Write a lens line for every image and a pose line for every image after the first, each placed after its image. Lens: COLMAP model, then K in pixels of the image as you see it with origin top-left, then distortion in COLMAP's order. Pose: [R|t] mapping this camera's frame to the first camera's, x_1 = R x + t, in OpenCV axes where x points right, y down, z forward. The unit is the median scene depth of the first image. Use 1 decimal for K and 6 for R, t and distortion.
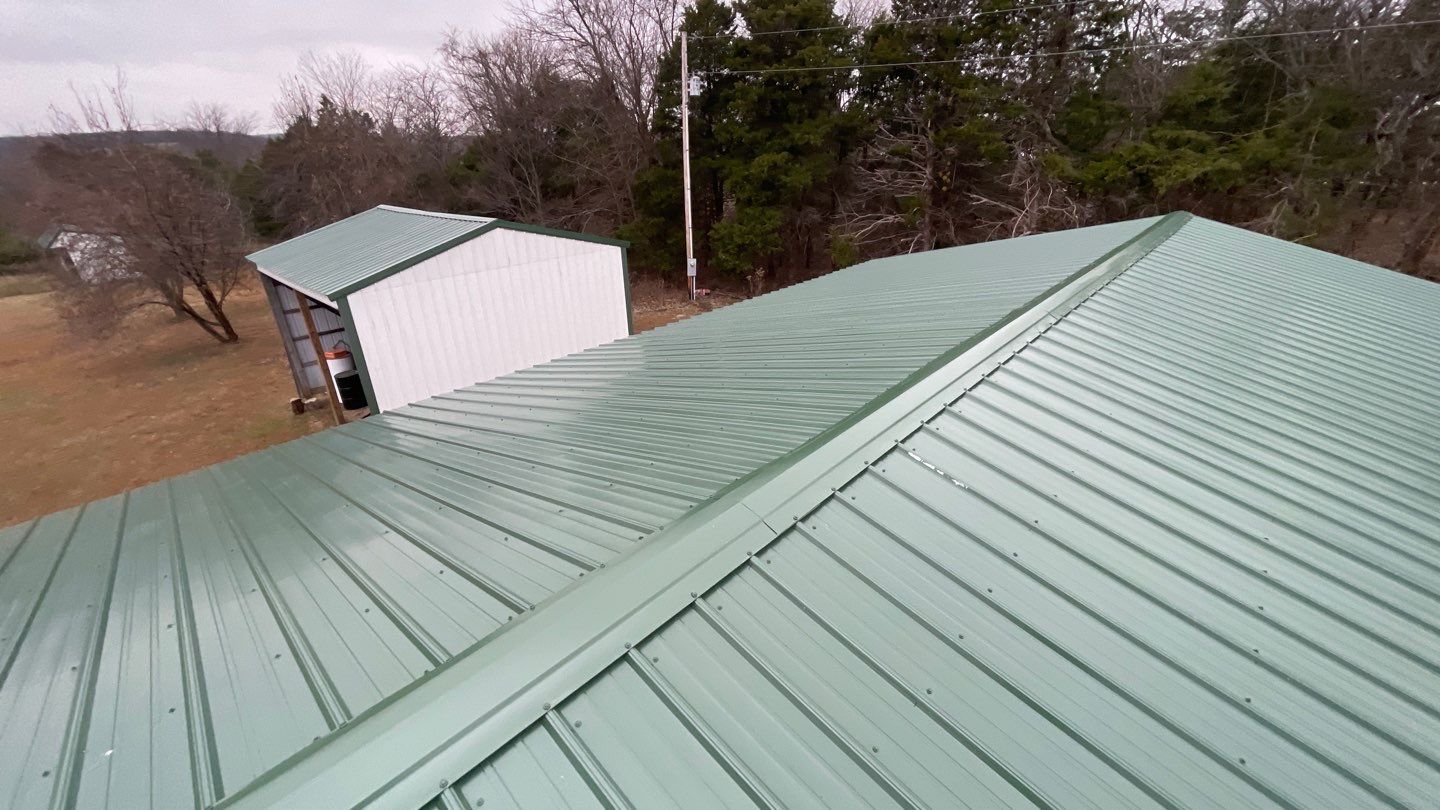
lens RADIAL K [[577.2, 0, 717.9], [0, 577.2, 405.0], [0, 0, 1]] dist [0.000456, -0.000581]
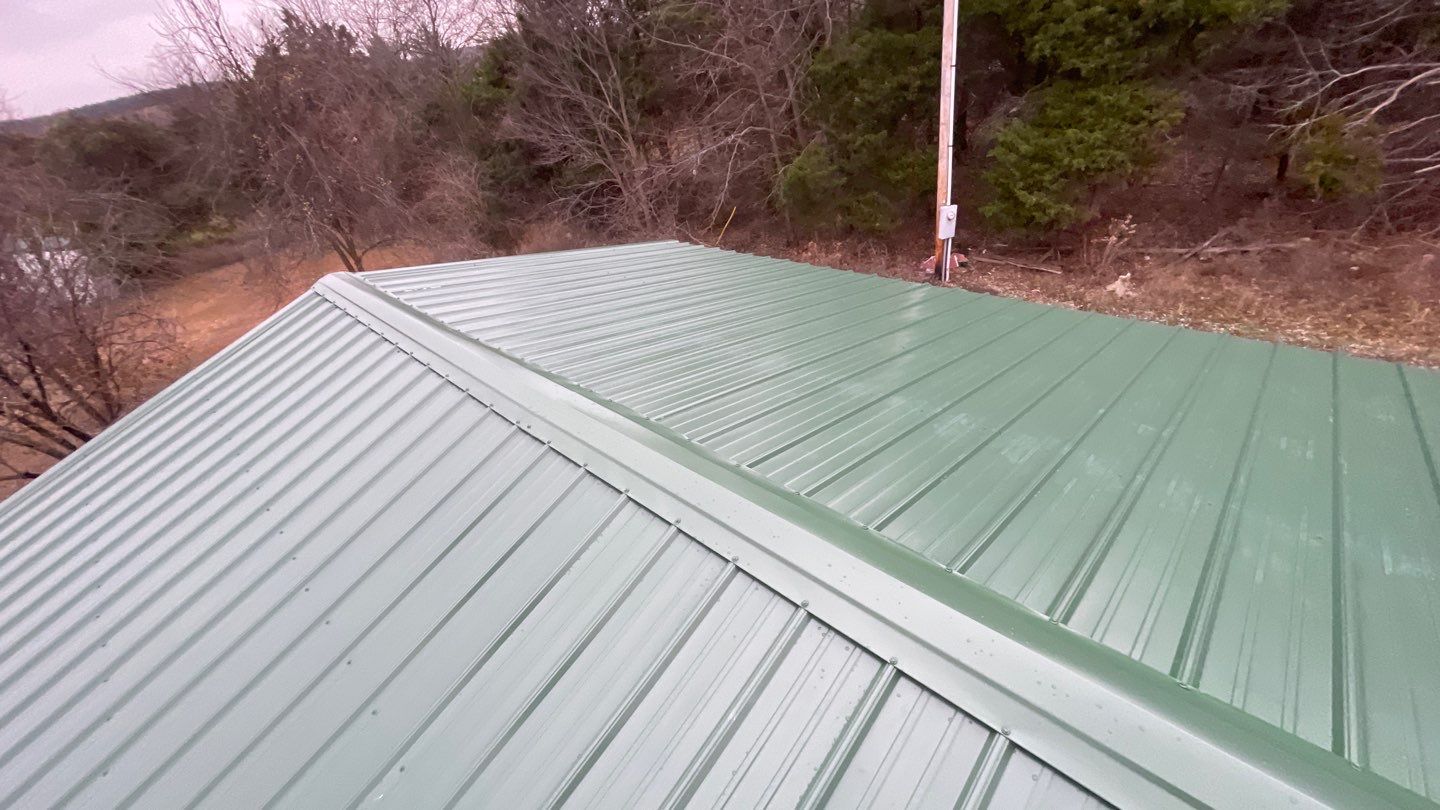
lens RADIAL K [[577.2, 0, 717.9], [0, 577.2, 405.0], [0, 0, 1]] dist [0.000456, -0.000581]
pose [[0.992559, -0.094926, -0.076259, -0.144100], [0.105885, 0.982124, 0.155630, -0.110023], [0.060122, -0.162547, 0.984867, 0.265229]]
